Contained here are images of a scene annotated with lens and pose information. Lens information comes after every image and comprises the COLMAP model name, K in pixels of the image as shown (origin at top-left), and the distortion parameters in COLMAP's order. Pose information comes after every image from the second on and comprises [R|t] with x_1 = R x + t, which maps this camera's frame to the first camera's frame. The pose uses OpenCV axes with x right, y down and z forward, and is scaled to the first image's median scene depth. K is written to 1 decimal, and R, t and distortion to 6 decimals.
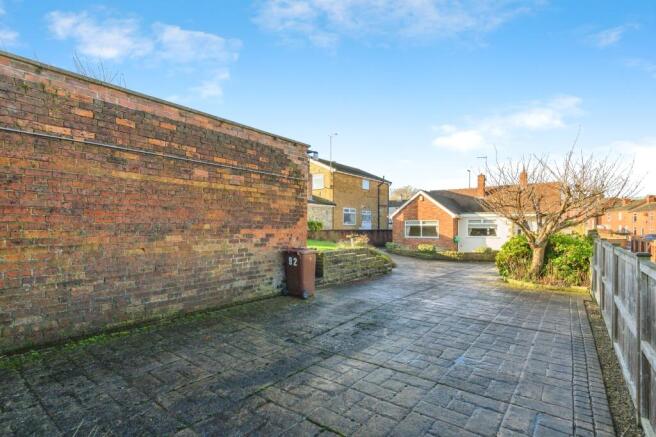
lens RADIAL K [[312.2, 0, 328.2], [0, 312.2, 219.7], [0, 0, 1]] dist [0.002110, 0.000124]
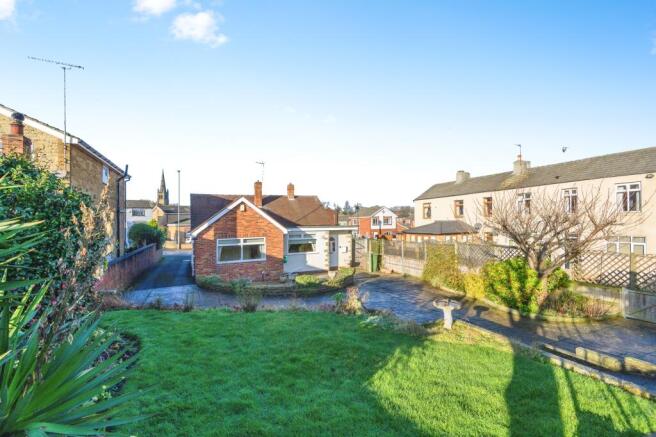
lens RADIAL K [[312.2, 0, 327.4], [0, 312.2, 221.6], [0, 0, 1]] dist [0.002110, 0.000124]
pose [[0.542251, -0.007809, 0.840180, -0.205883], [0.013405, 0.999910, 0.000642, -0.033891], [-0.840110, 0.010914, 0.542307, 0.439491]]
